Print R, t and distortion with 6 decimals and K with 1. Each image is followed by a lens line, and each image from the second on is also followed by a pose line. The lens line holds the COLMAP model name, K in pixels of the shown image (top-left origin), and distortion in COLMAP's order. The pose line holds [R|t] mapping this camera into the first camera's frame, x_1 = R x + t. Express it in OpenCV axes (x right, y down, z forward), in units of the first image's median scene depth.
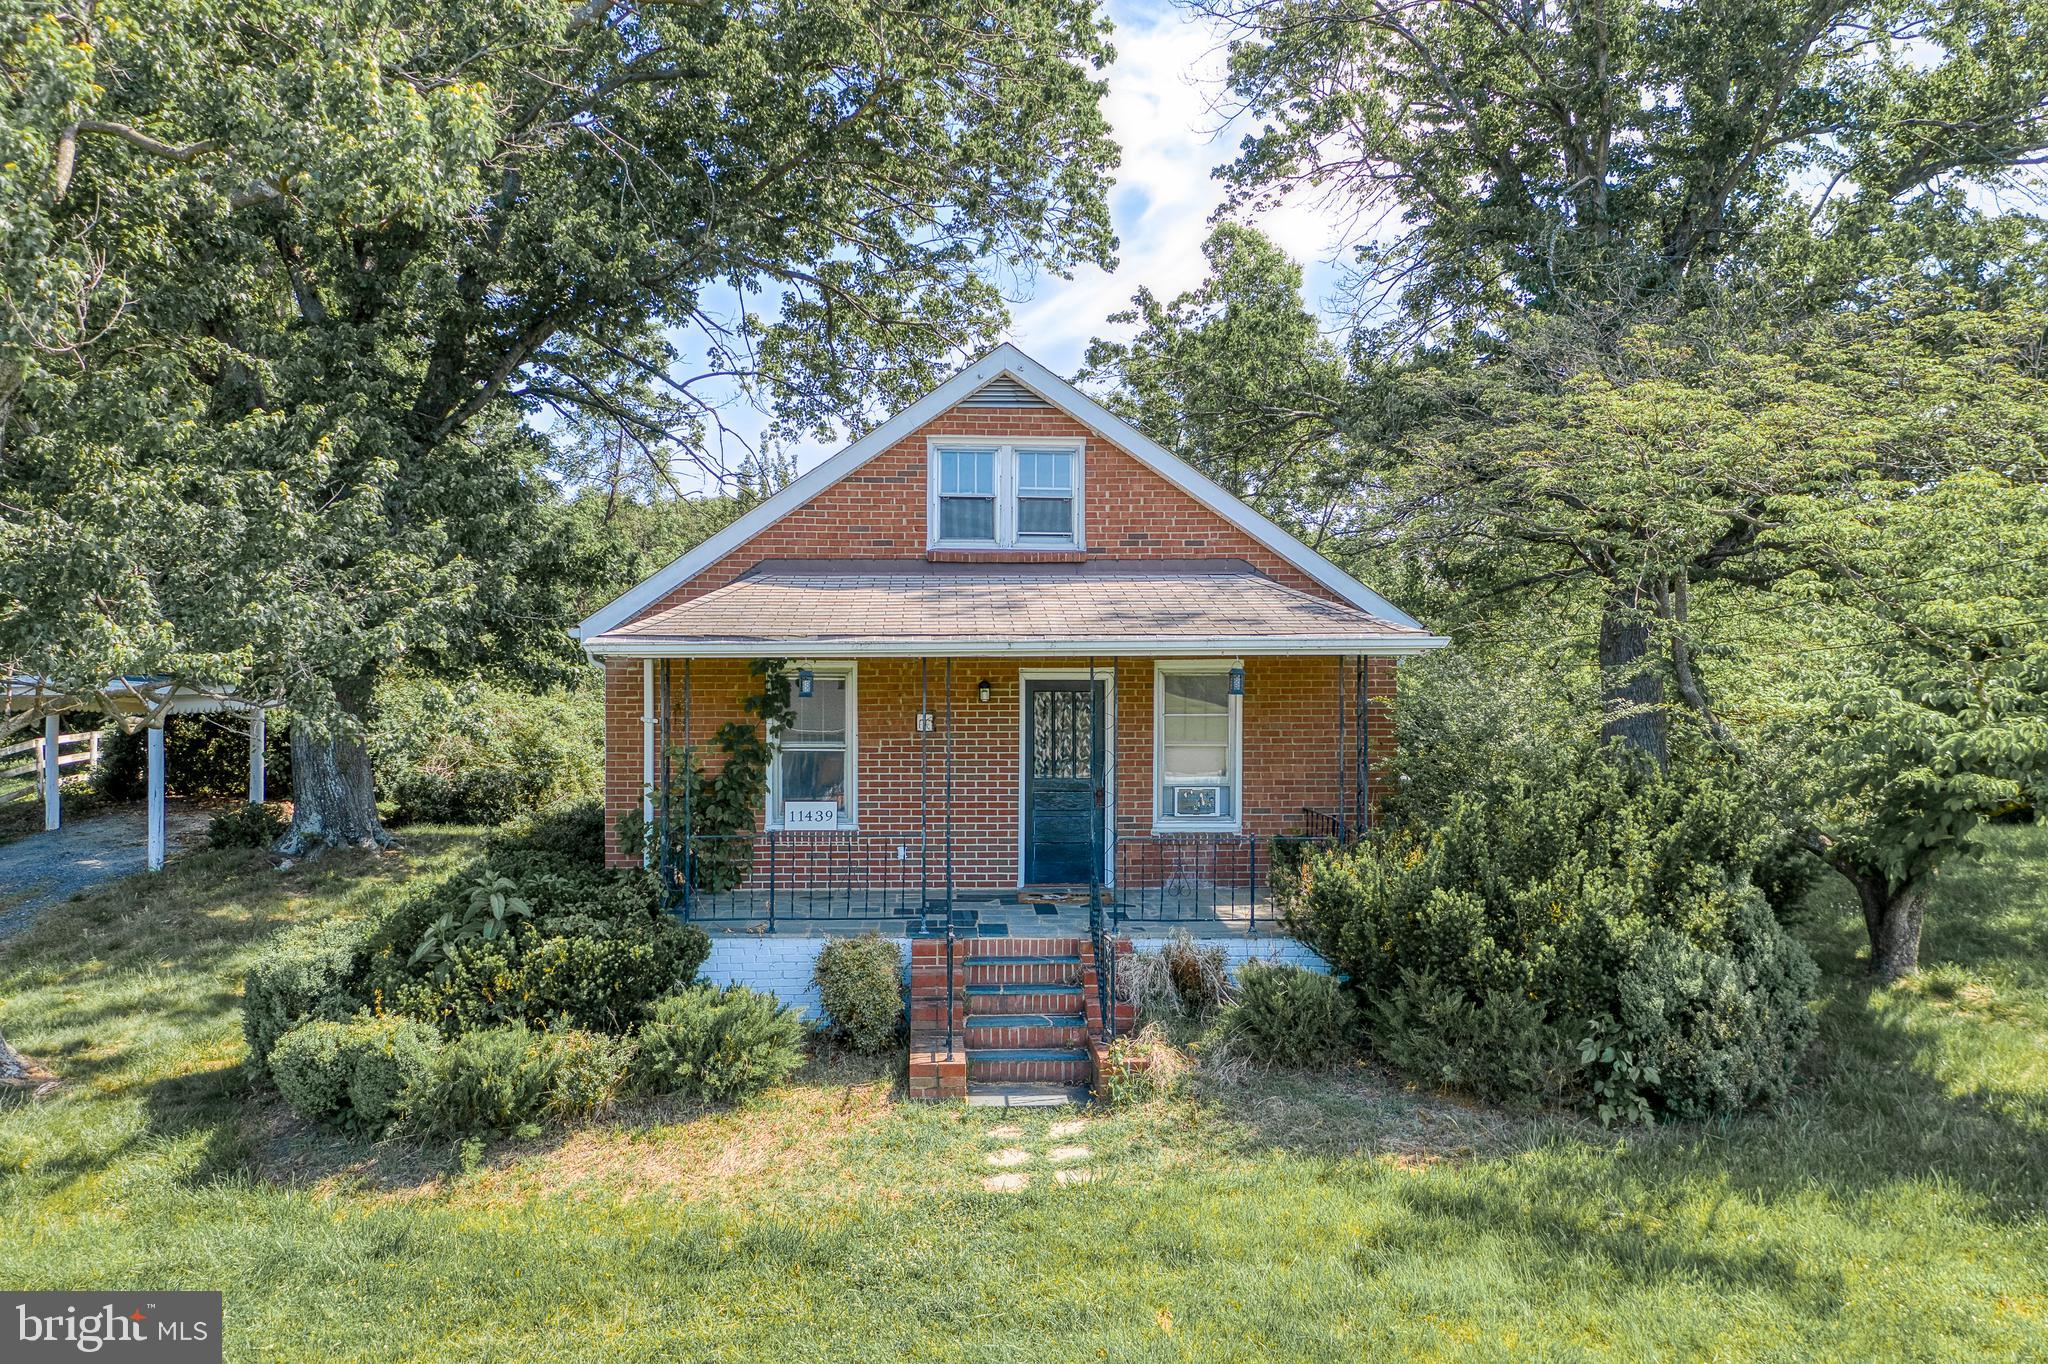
lens RADIAL K [[1549.3, 0, 1024.0], [0, 1549.3, 671.6], [0, 0, 1]] dist [0.041147, -0.002772]
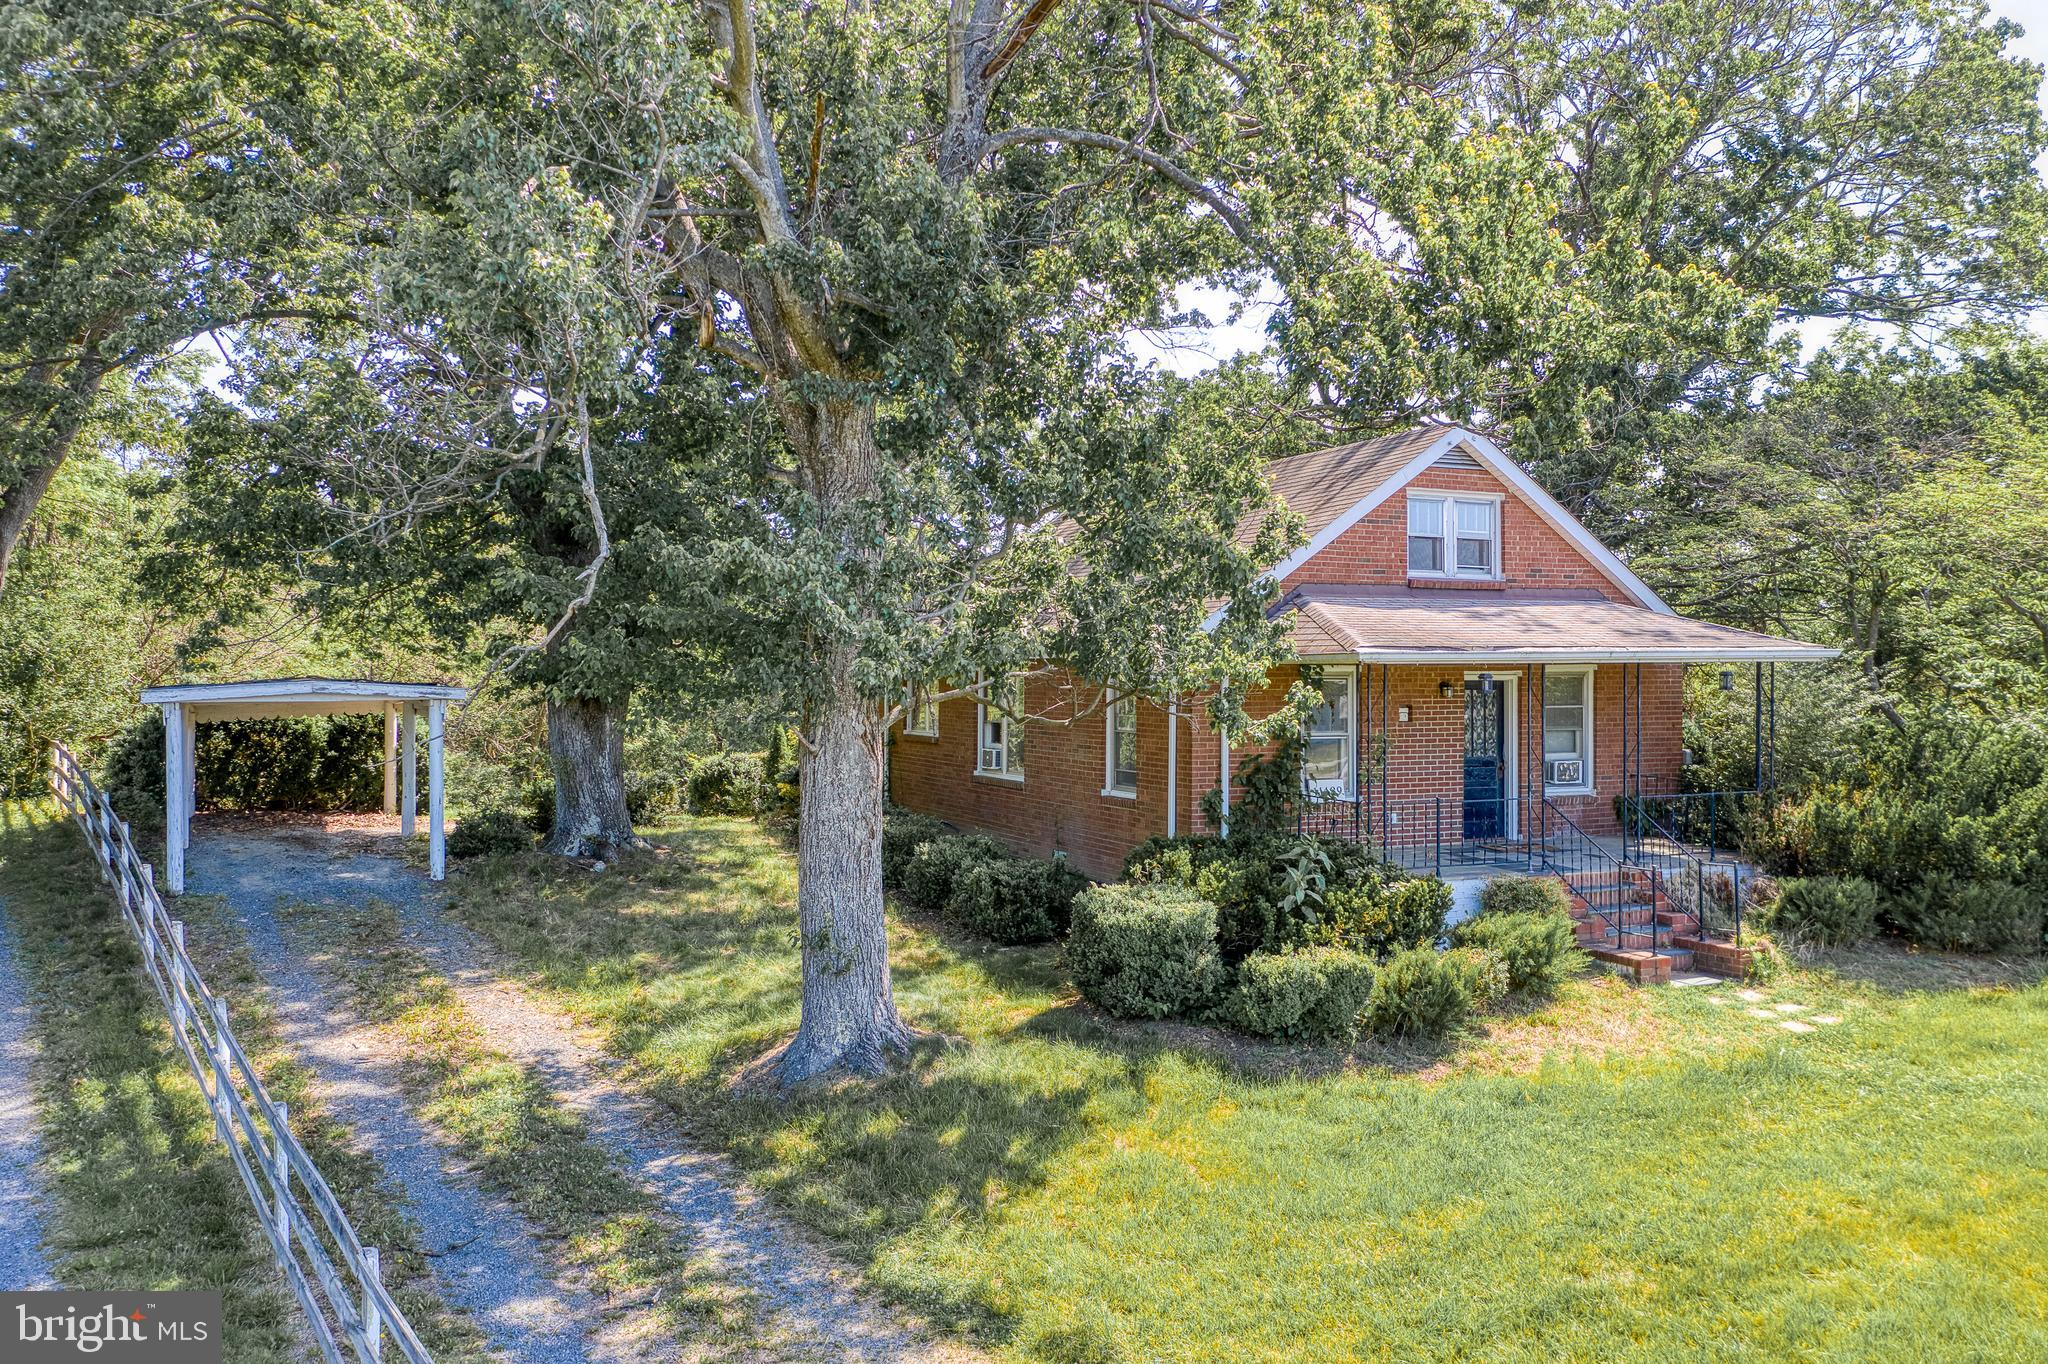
lens RADIAL K [[1549.3, 0, 1024.0], [0, 1549.3, 671.6], [0, 0, 1]] dist [0.041147, -0.002772]
pose [[0.925421, 0.001876, 0.378937, -0.825696], [0.000359, 0.999983, -0.005828, 0.004831], [-0.378941, 0.005530, 0.925404, -0.054048]]
